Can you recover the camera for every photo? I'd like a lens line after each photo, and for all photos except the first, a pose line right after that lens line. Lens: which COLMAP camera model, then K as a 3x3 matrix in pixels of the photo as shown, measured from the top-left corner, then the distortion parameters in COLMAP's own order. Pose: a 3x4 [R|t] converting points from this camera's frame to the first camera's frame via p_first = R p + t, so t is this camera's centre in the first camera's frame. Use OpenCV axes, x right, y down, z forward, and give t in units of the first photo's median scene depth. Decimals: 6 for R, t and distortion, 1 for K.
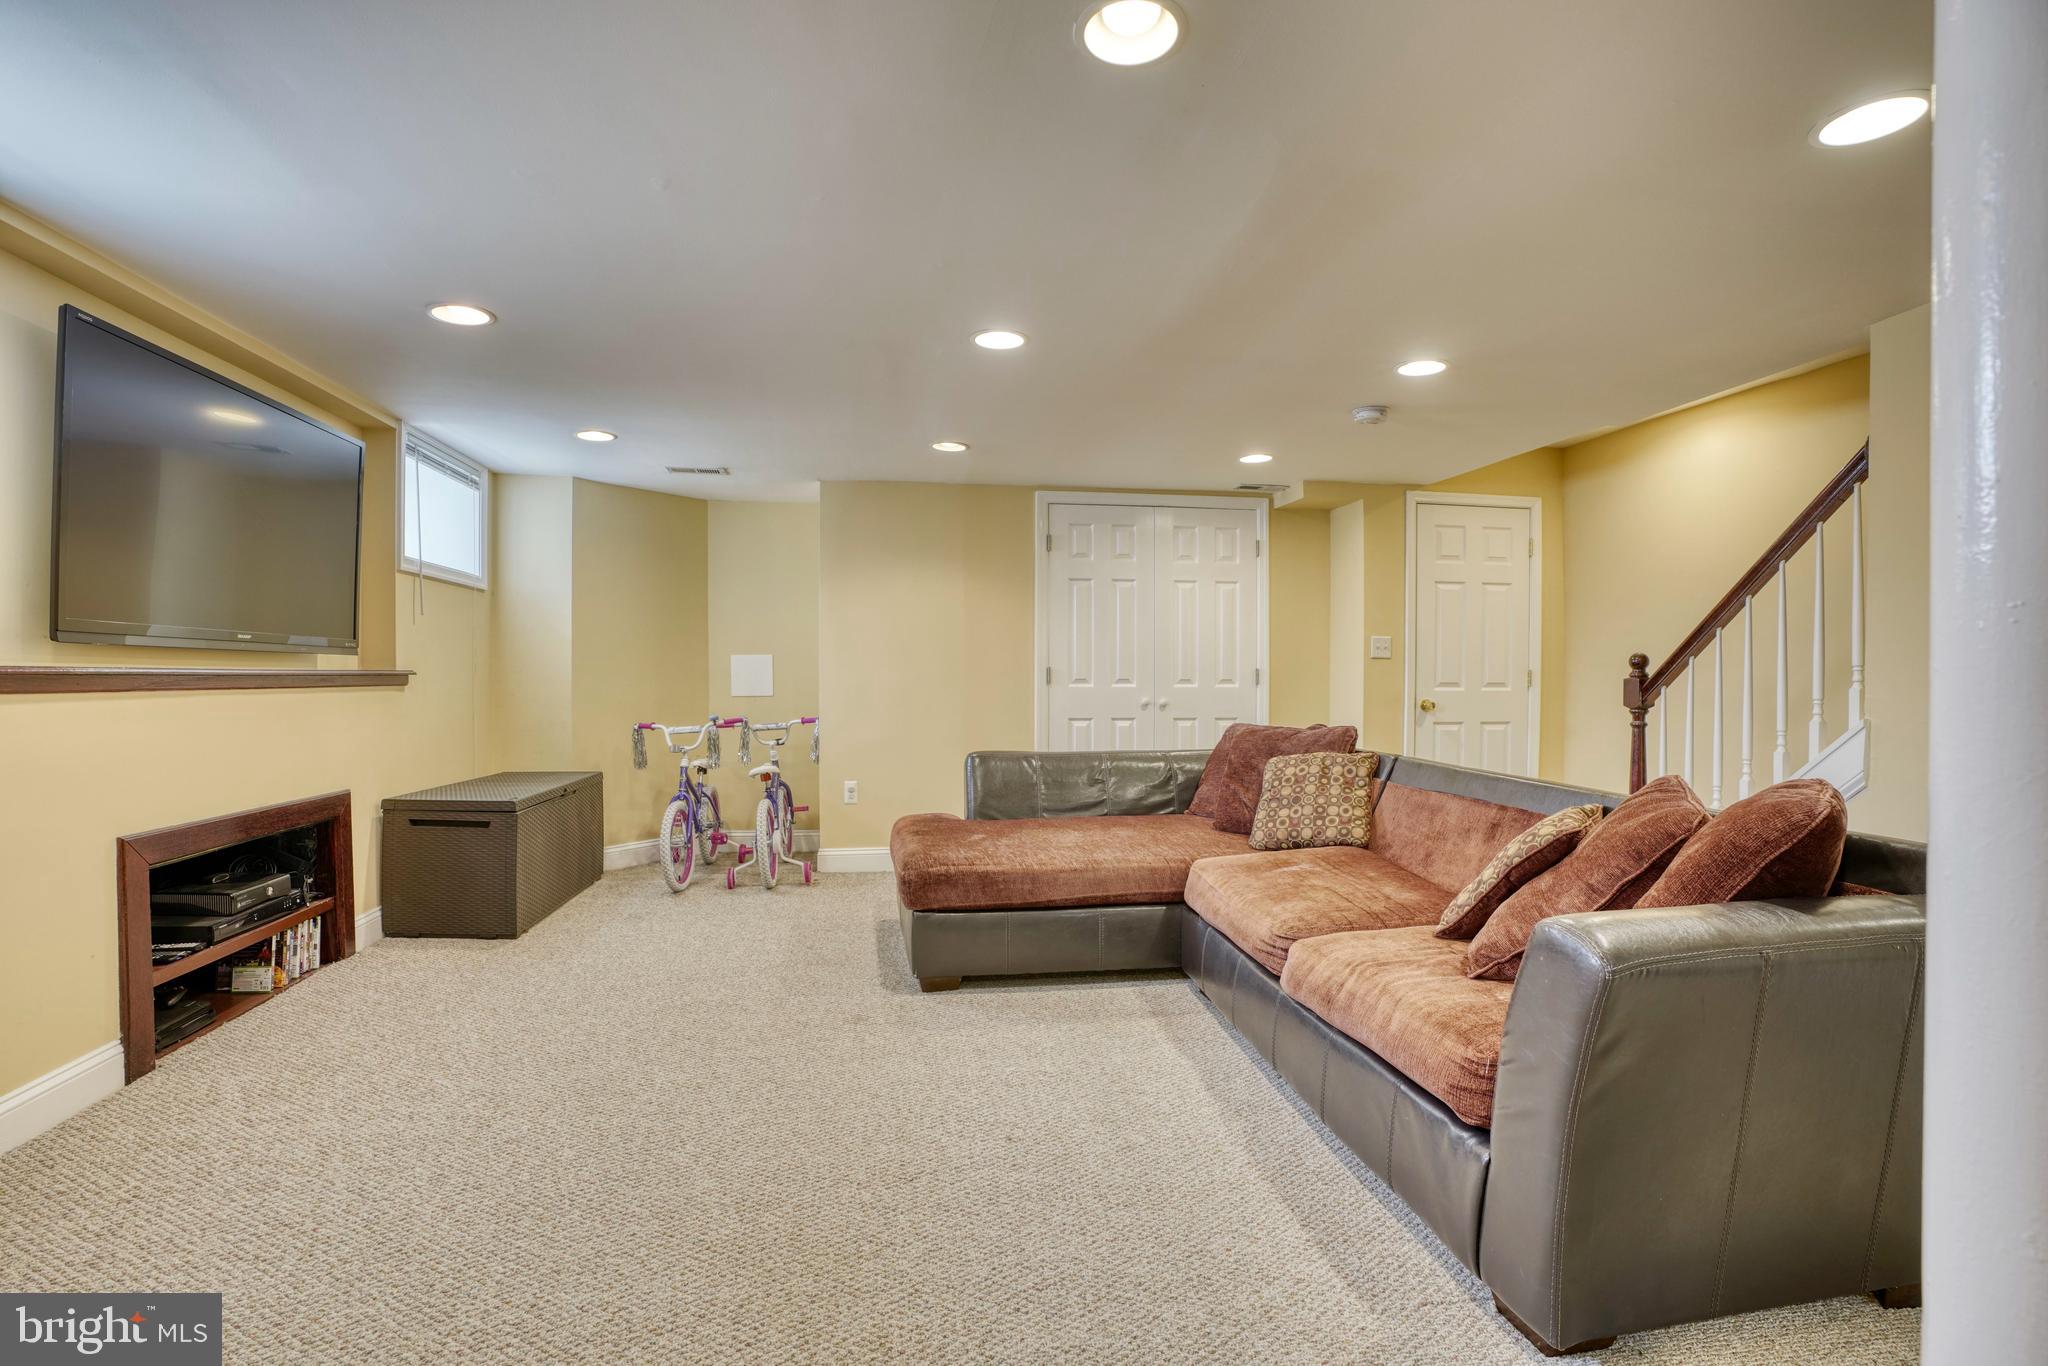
lens RADIAL K [[942.6, 0, 1005.7], [0, 942.6, 692.2], [0, 0, 1]] dist [-0.073326, 0.029206]
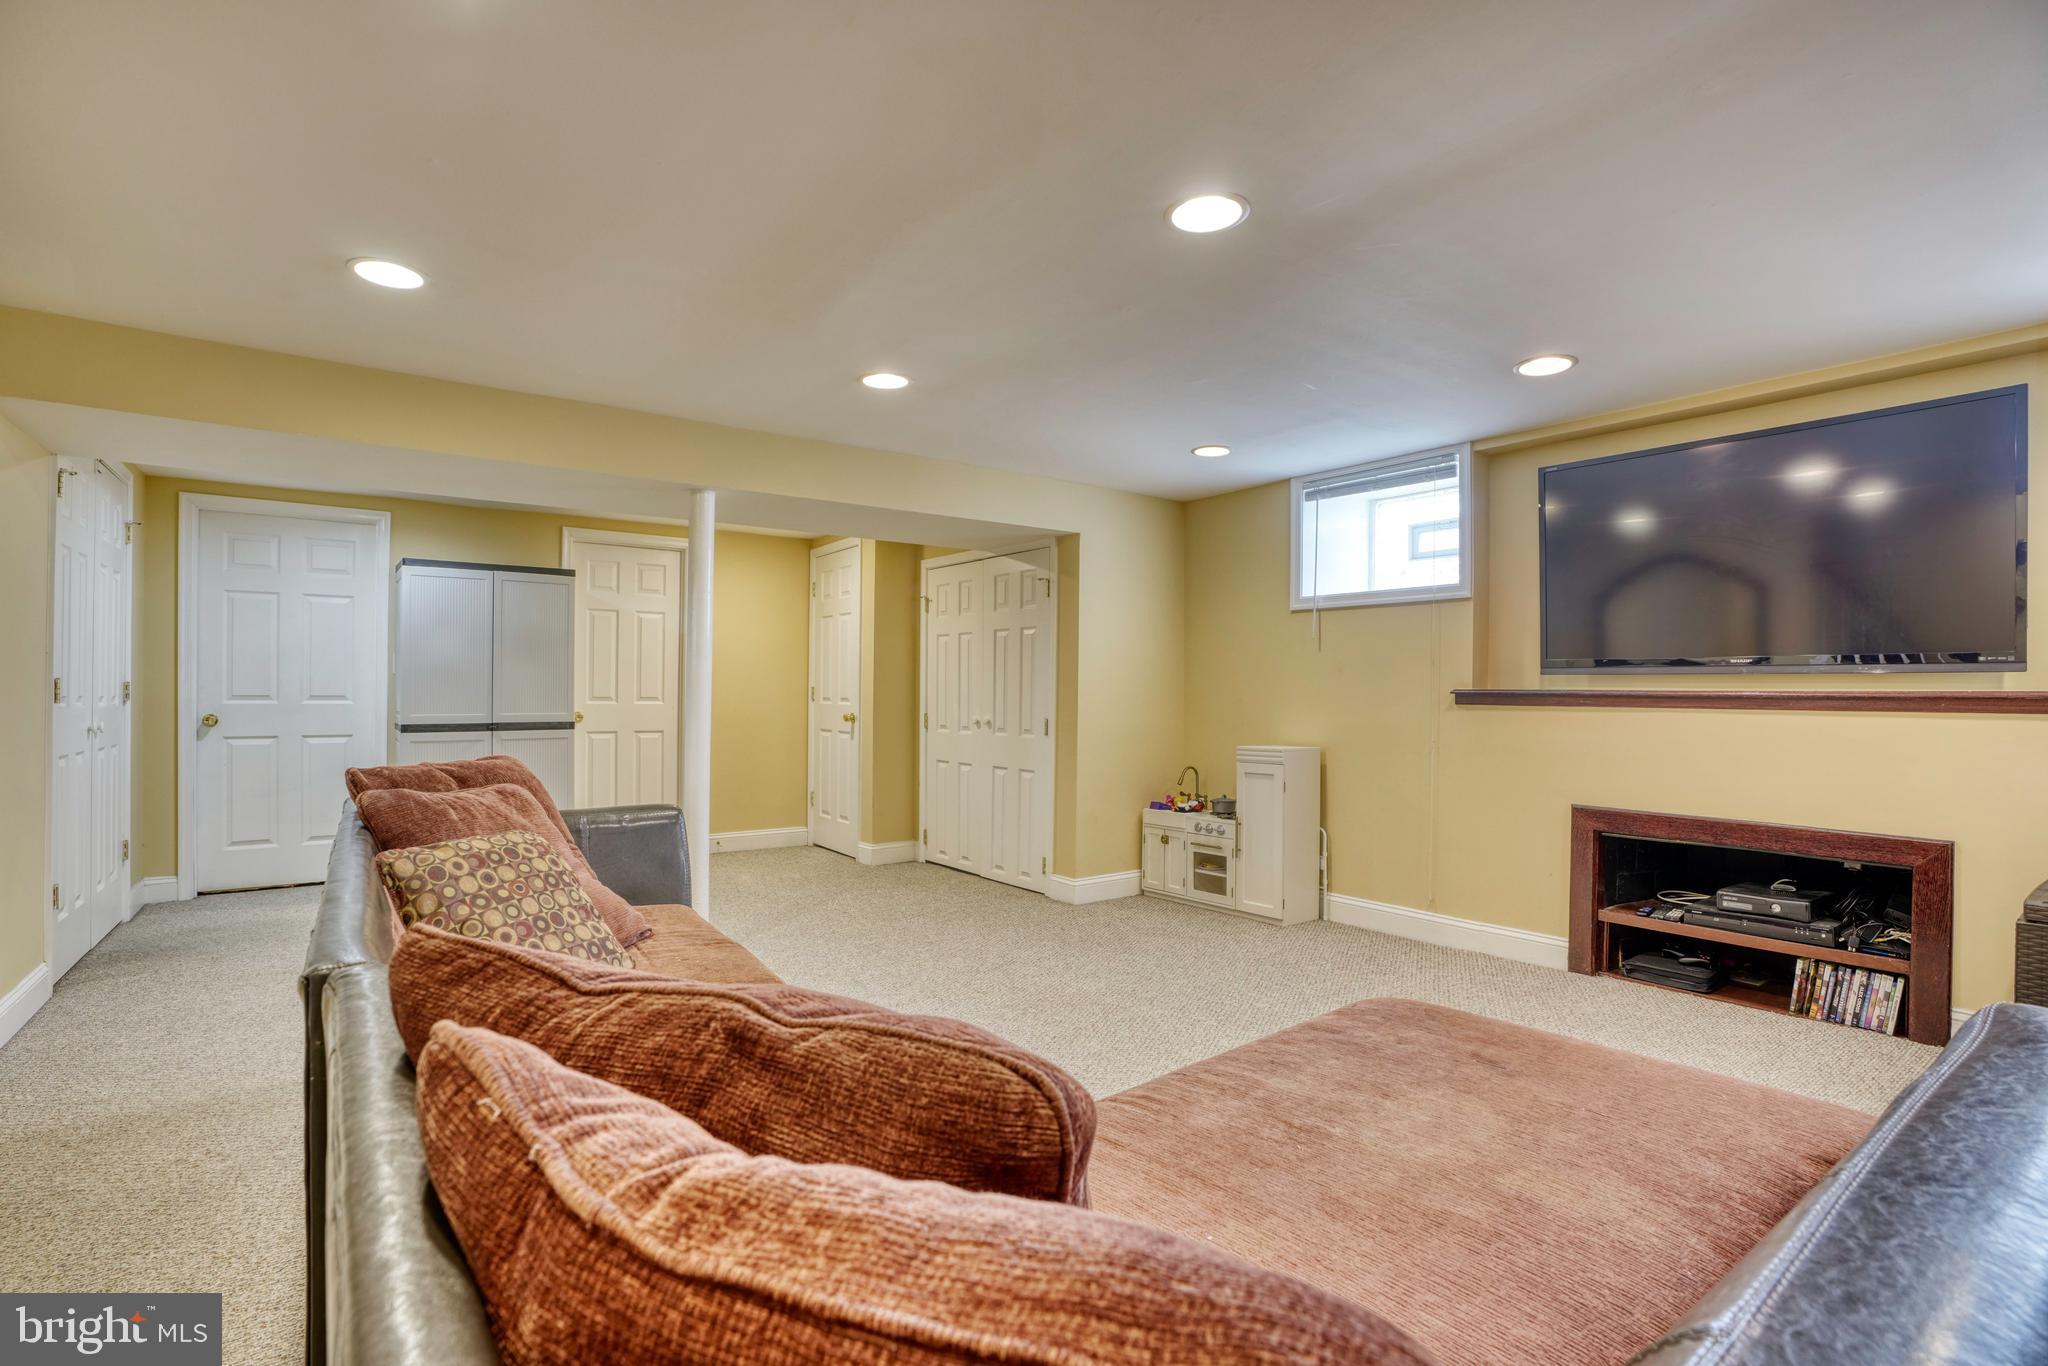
lens RADIAL K [[942.6, 0, 1005.7], [0, 942.6, 692.2], [0, 0, 1]] dist [-0.073326, 0.029206]
pose [[-0.892228, -0.004990, -0.451557, 0.308017], [-0.014419, 0.999744, 0.017442, -0.020936], [0.451354, 0.022073, -0.892072, 1.106567]]
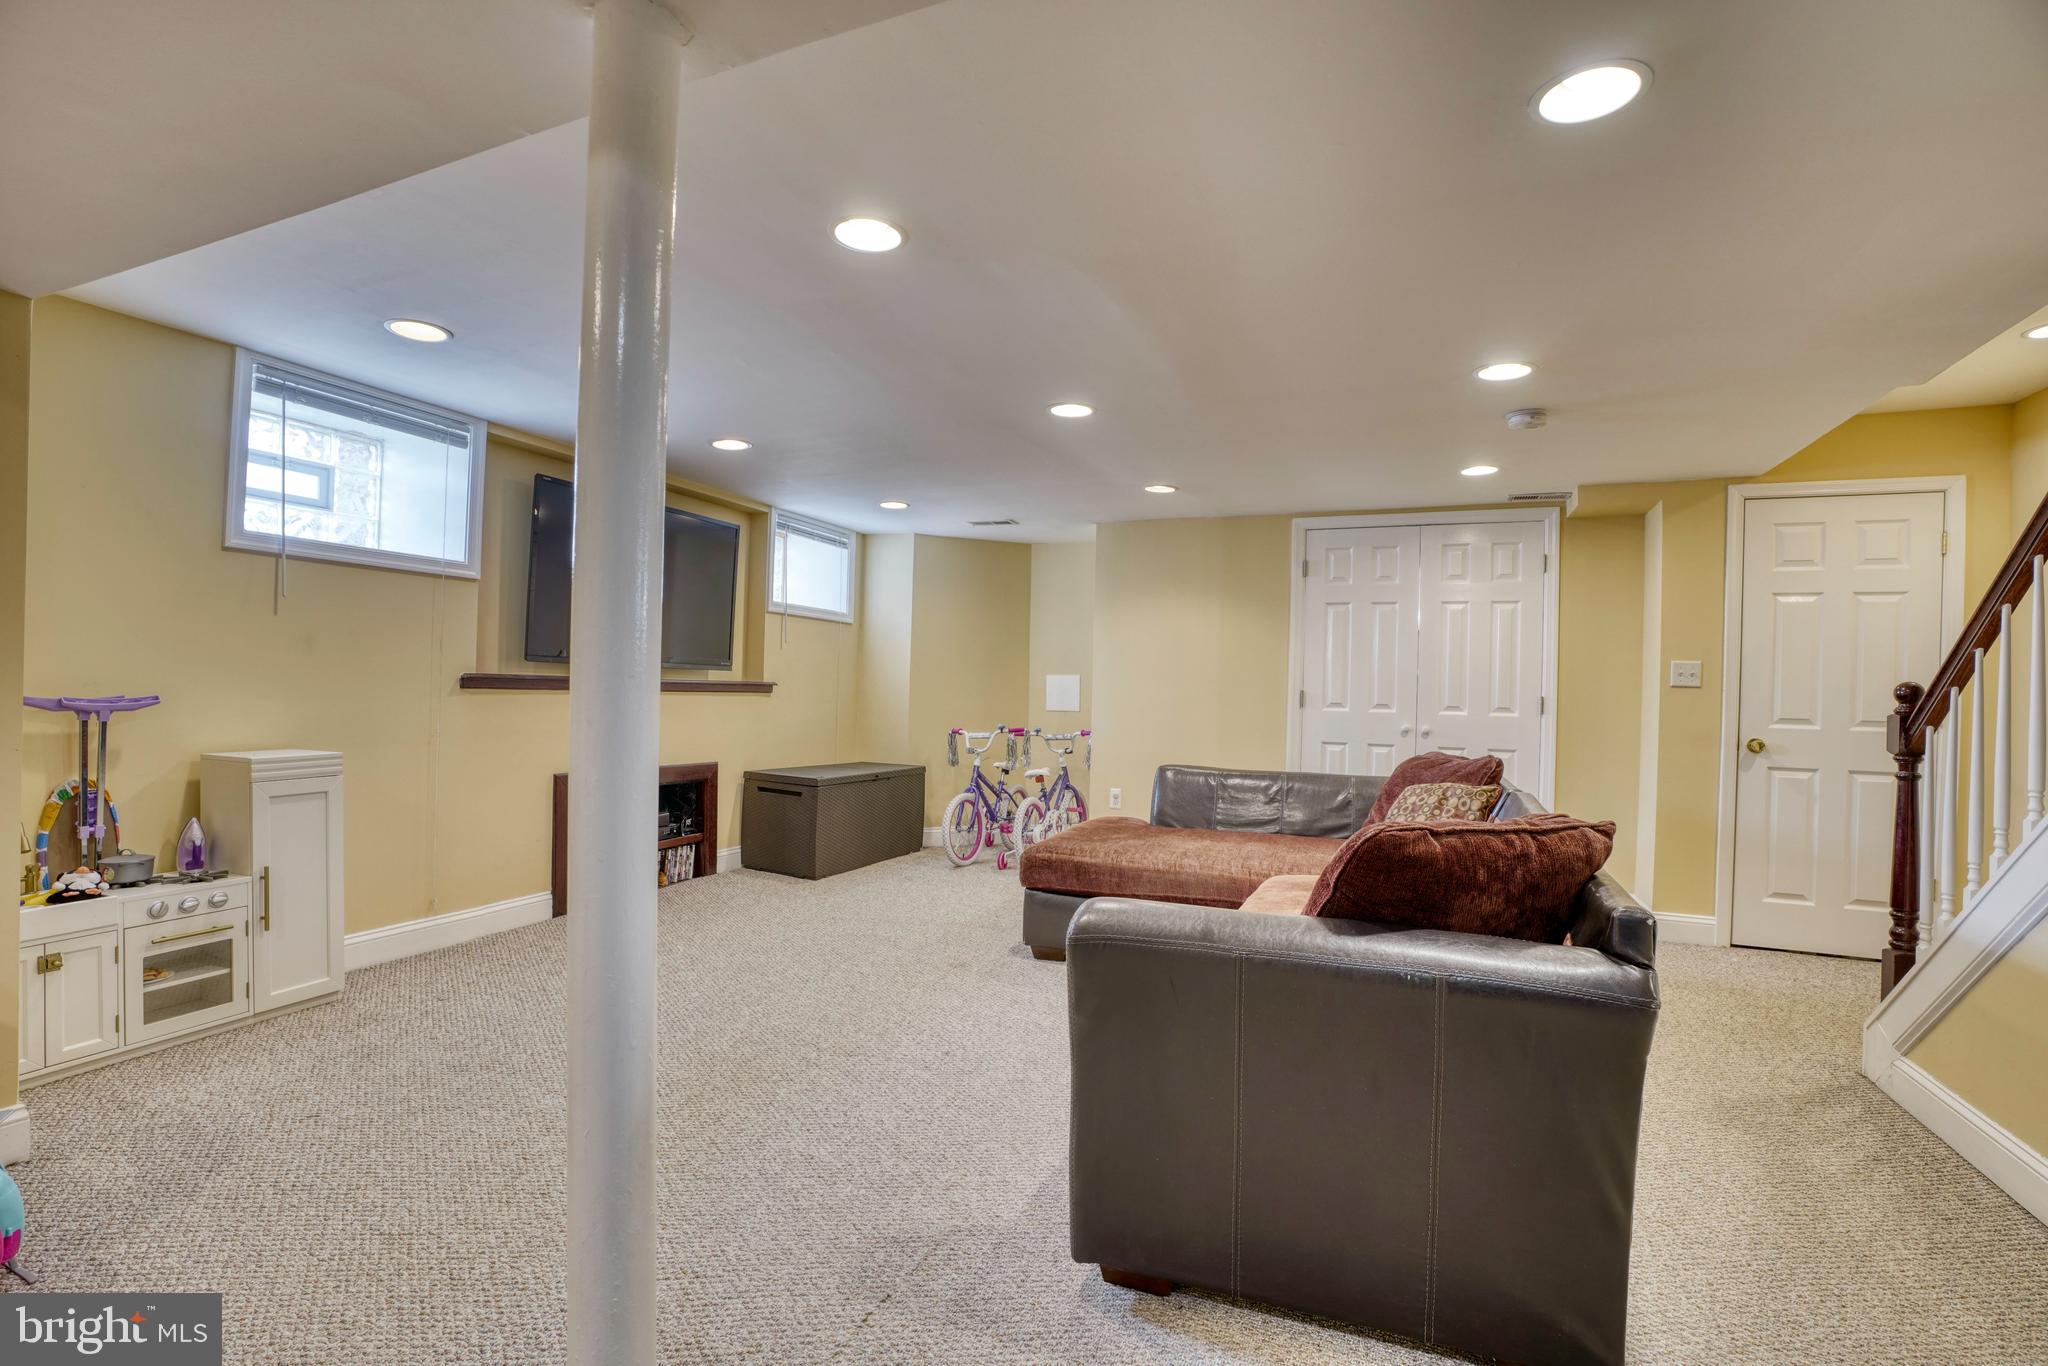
lens RADIAL K [[942.6, 0, 1005.7], [0, 942.6, 692.2], [0, 0, 1]] dist [-0.073326, 0.029206]
pose [[0.847565, 0.019899, -0.530318, 0.395909], [-0.033027, 0.999338, -0.015288, 0.001590], [0.529663, 0.030472, 0.847661, -0.030772]]
